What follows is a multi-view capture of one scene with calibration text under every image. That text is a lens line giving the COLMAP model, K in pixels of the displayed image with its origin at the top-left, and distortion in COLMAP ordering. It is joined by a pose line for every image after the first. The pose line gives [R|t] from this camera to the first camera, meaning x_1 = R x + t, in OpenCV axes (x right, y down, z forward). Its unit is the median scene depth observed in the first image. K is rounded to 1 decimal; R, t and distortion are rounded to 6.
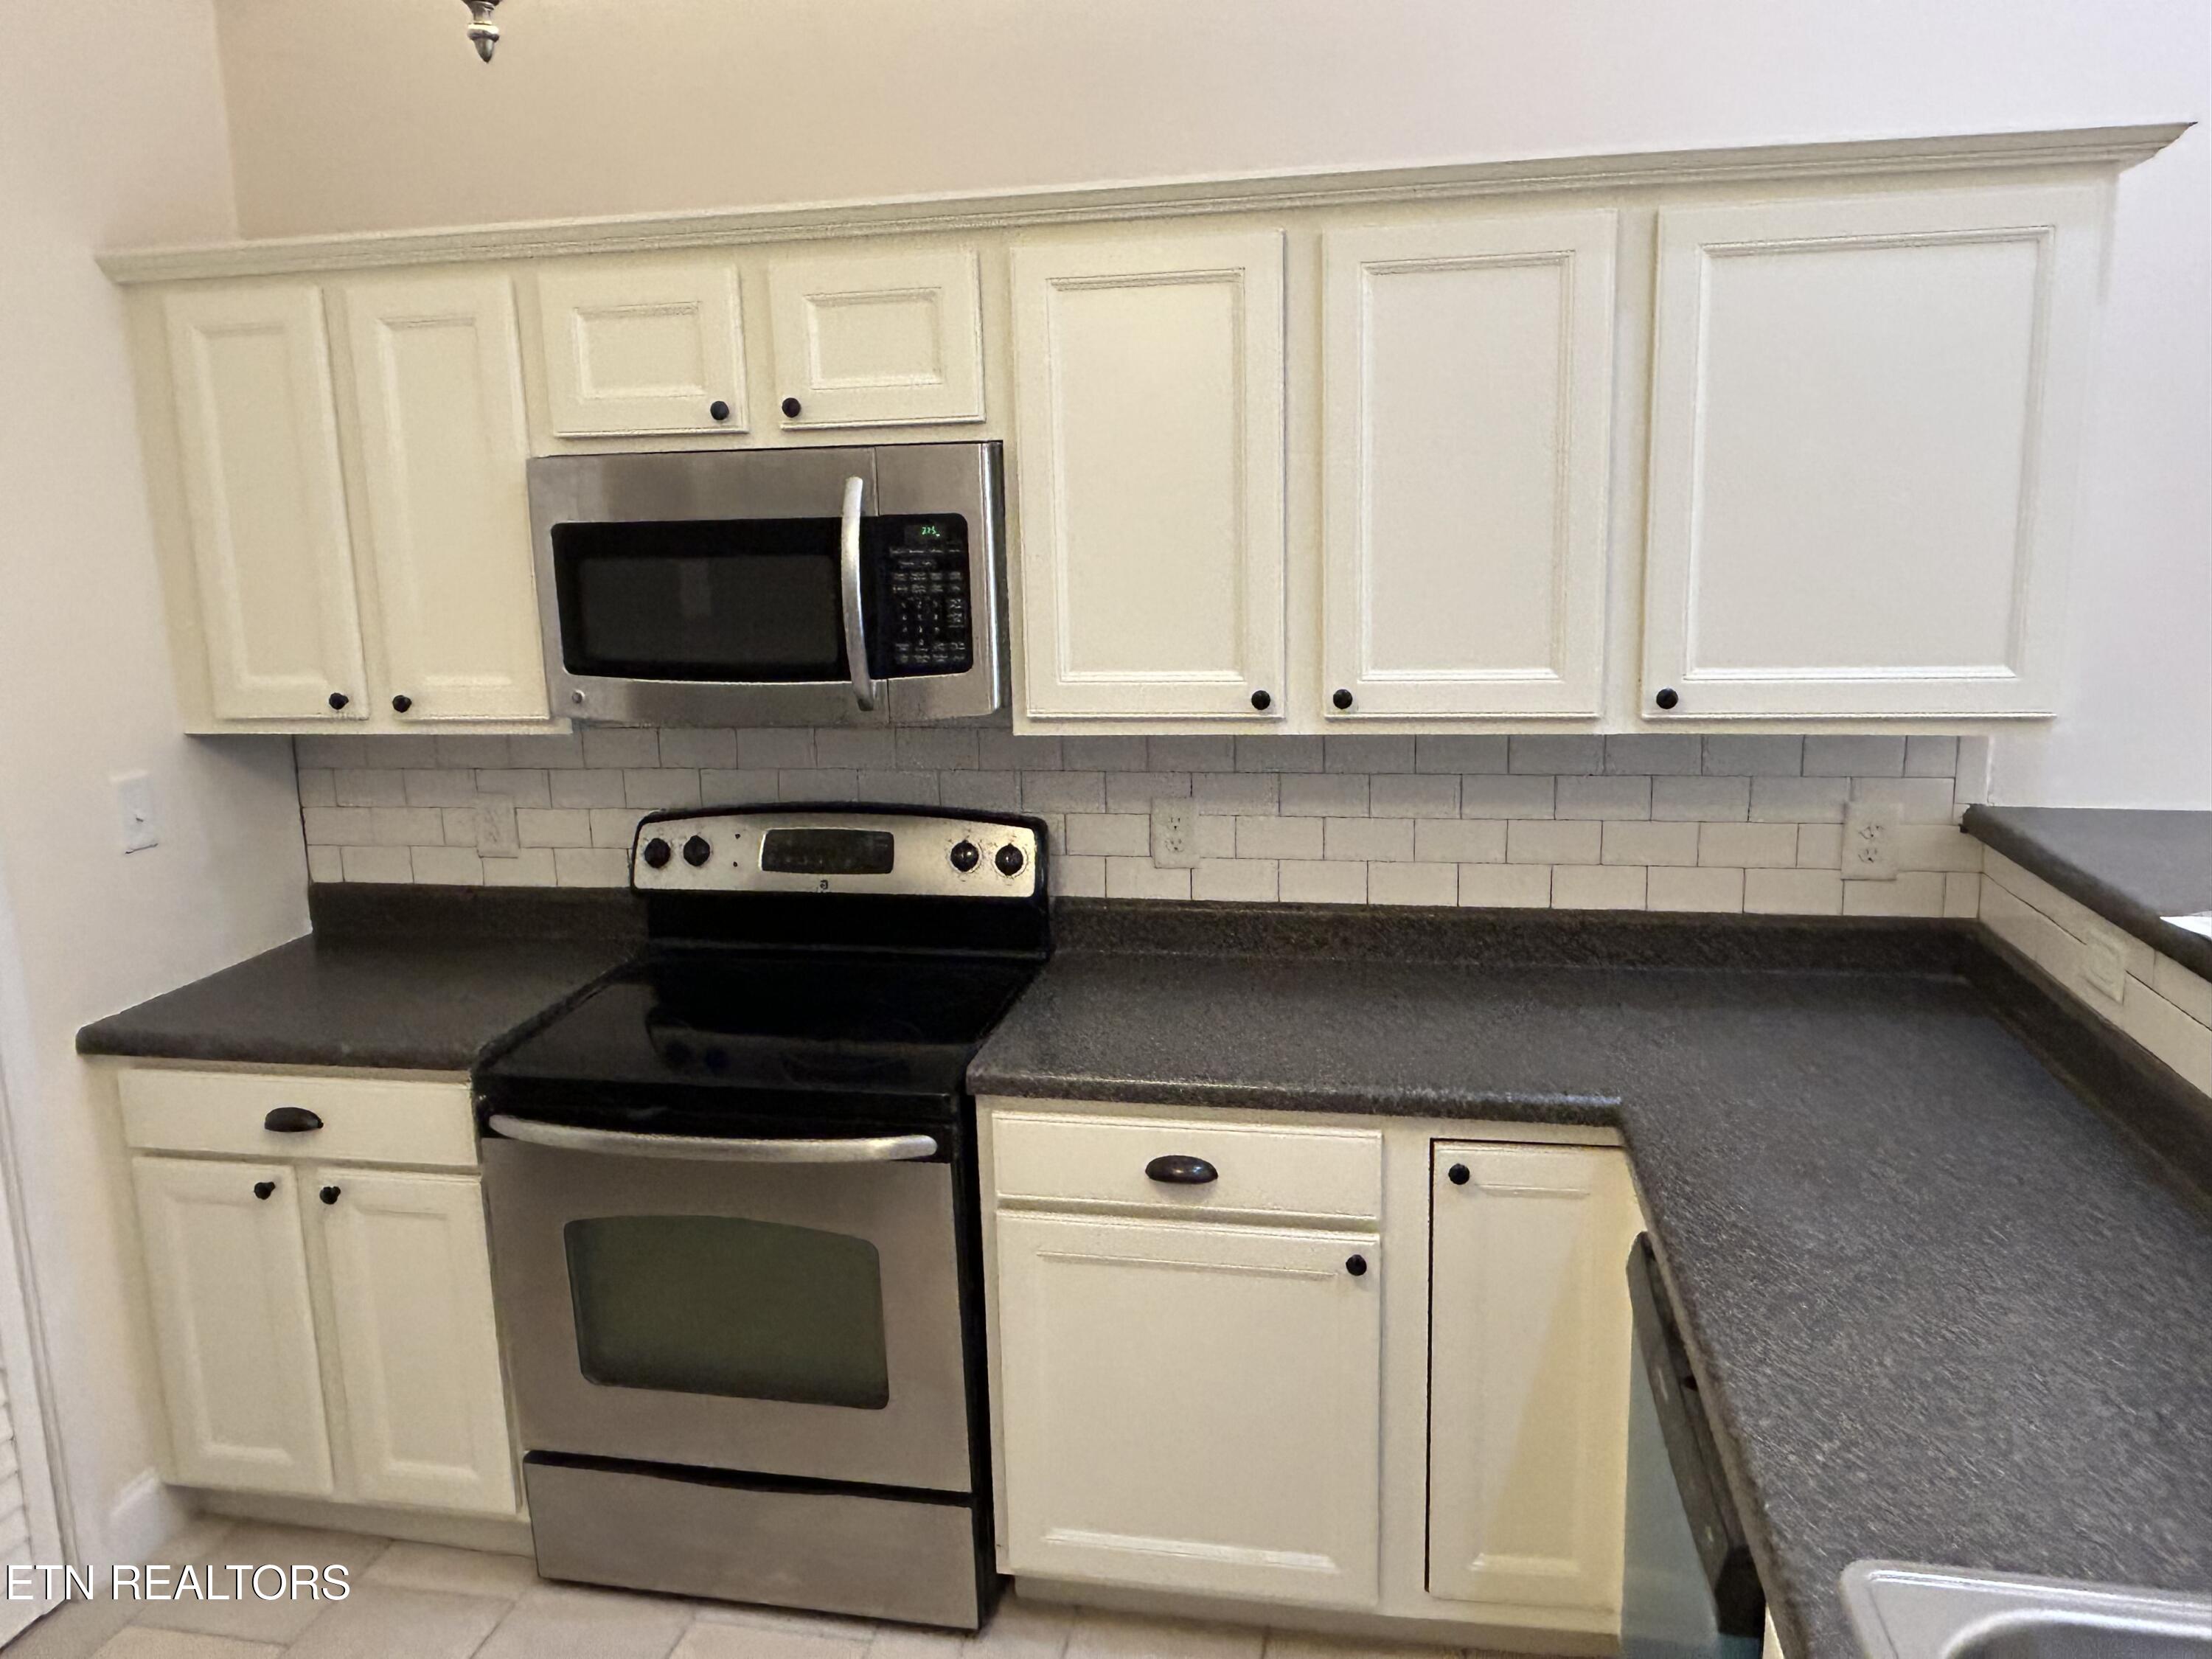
lens RADIAL K [[1590.2, 0, 1103.7], [0, 1590.2, 806.0], [0, 0, 1]] dist [0.049440, -0.081404]
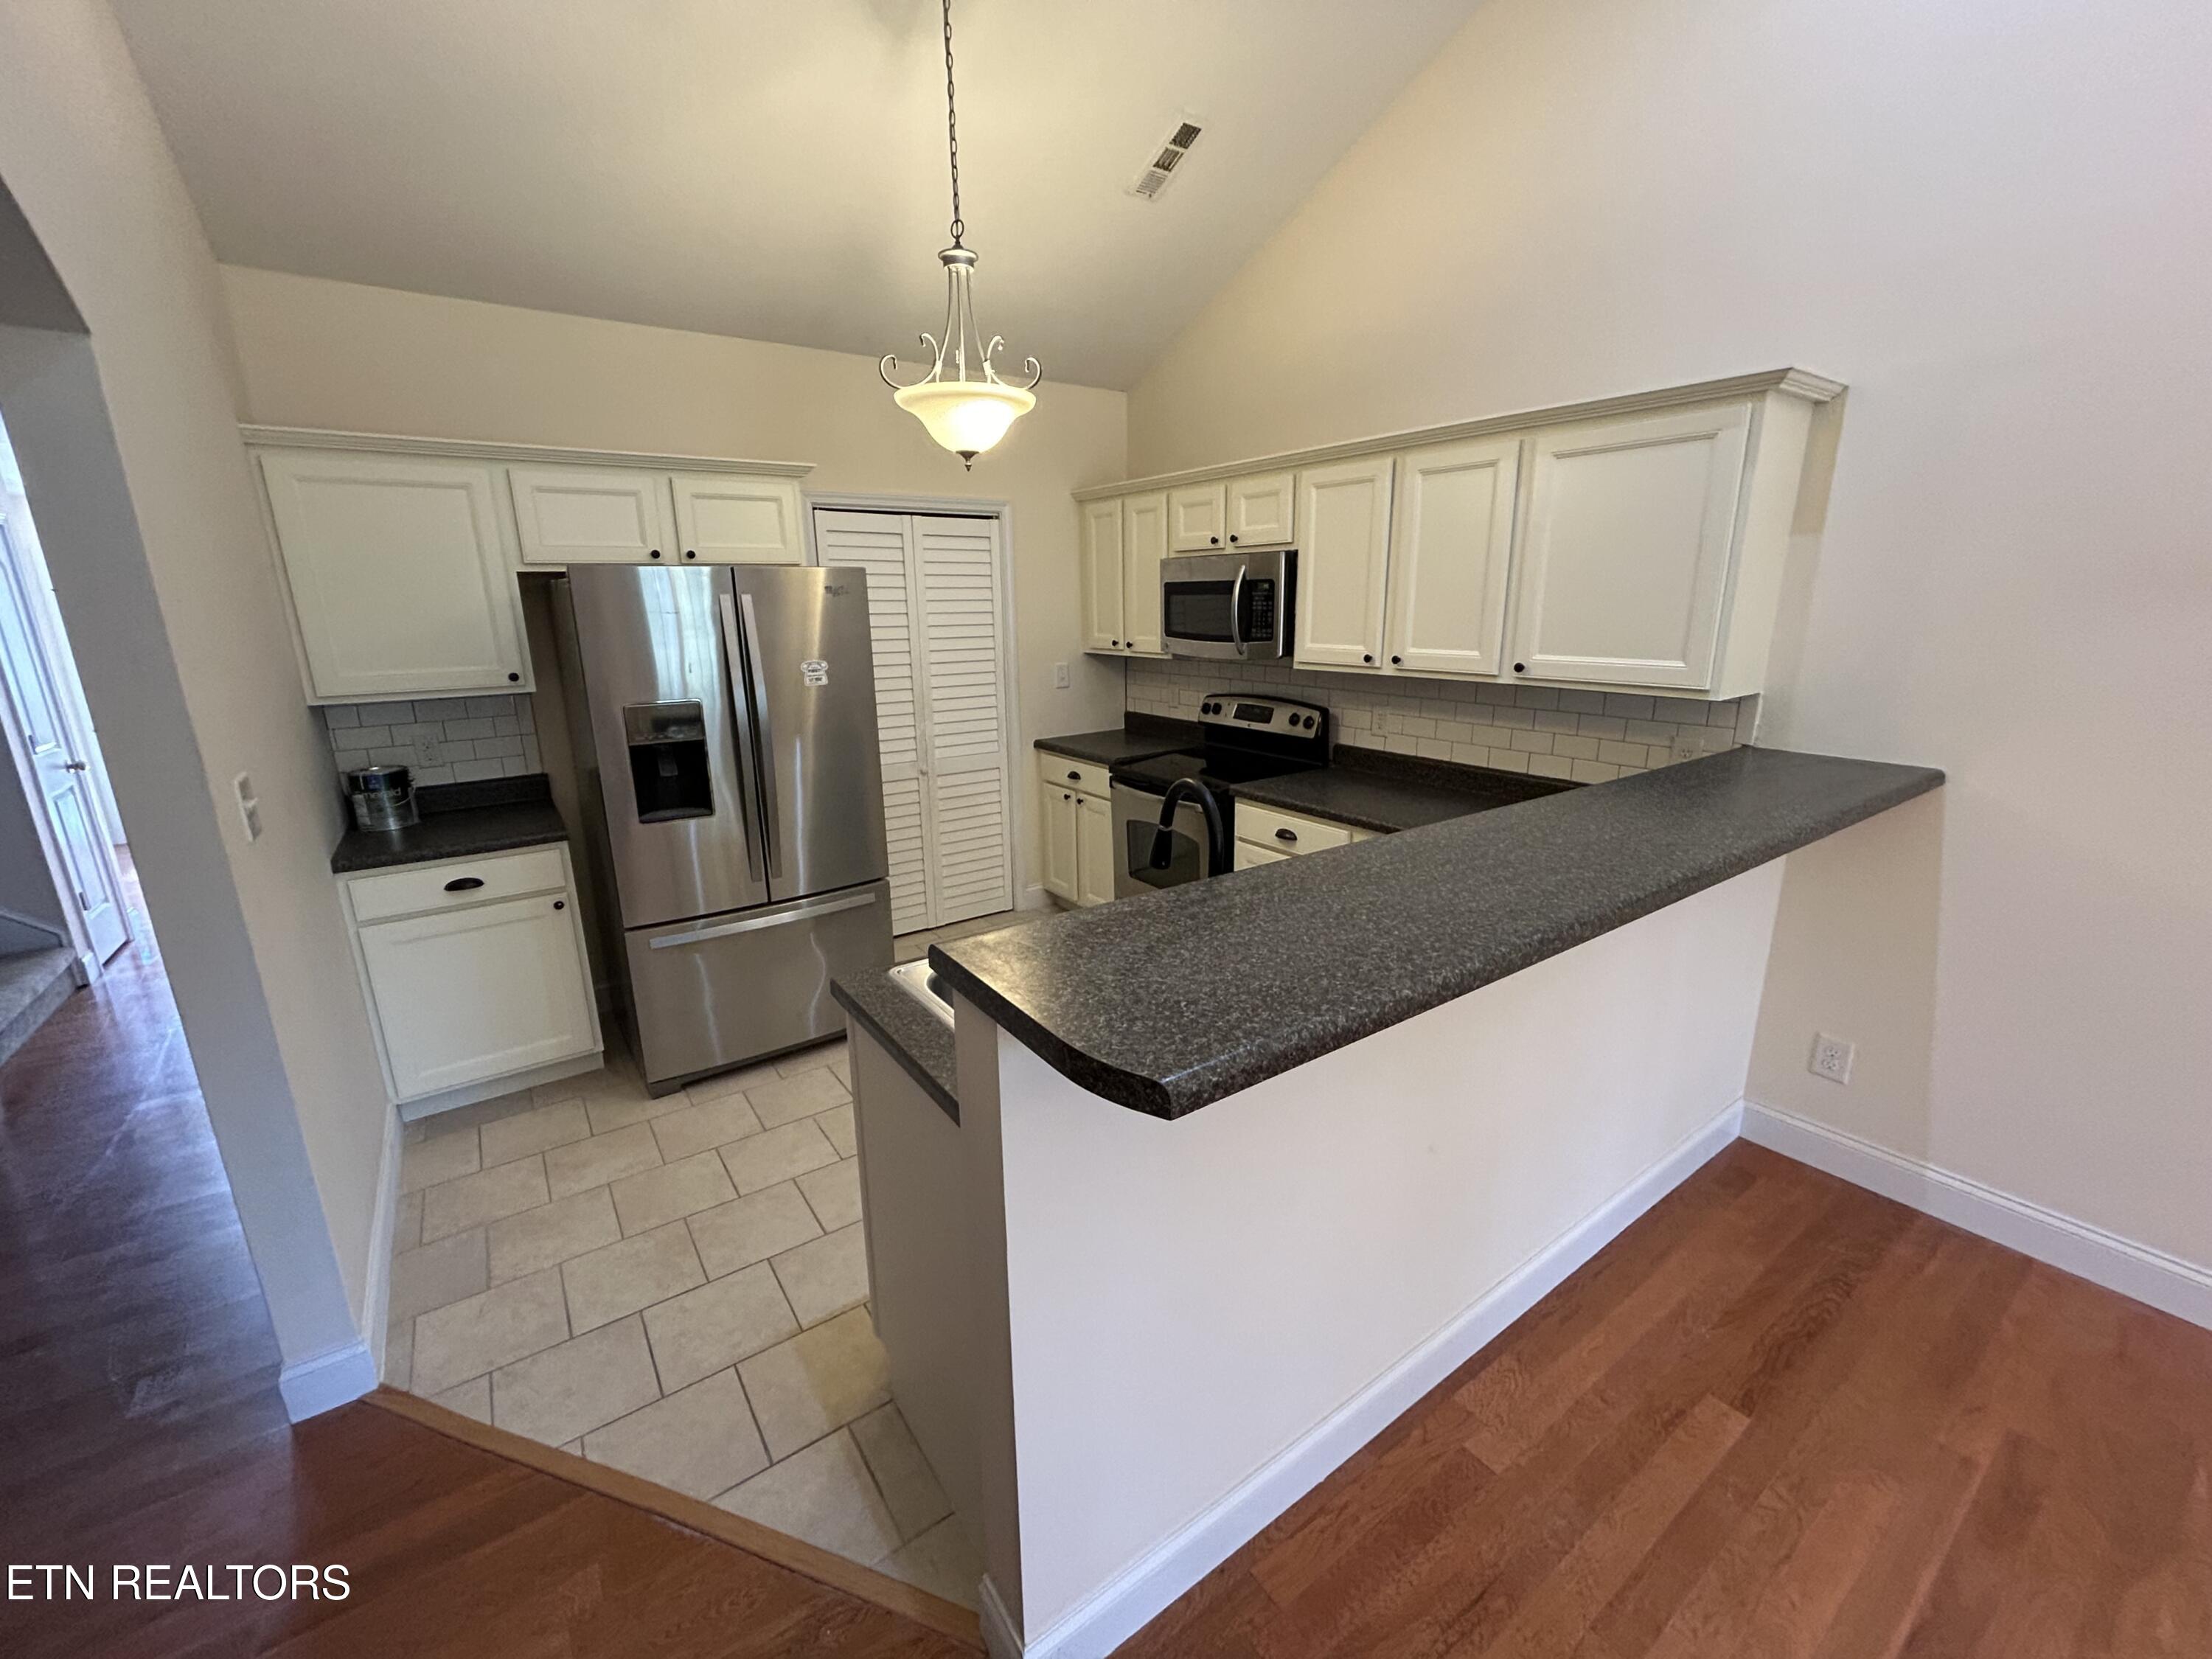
lens RADIAL K [[912.1, 0, 1106.0], [0, 912.1, 829.5], [0, 0, 1]] dist [-0.002231, -0.000107]
pose [[0.721317, 0.187753, -0.666672, 0.740403], [-0.130067, 0.982151, 0.135873, 0.048705], [0.680283, -0.011296, 0.732863, -0.263522]]
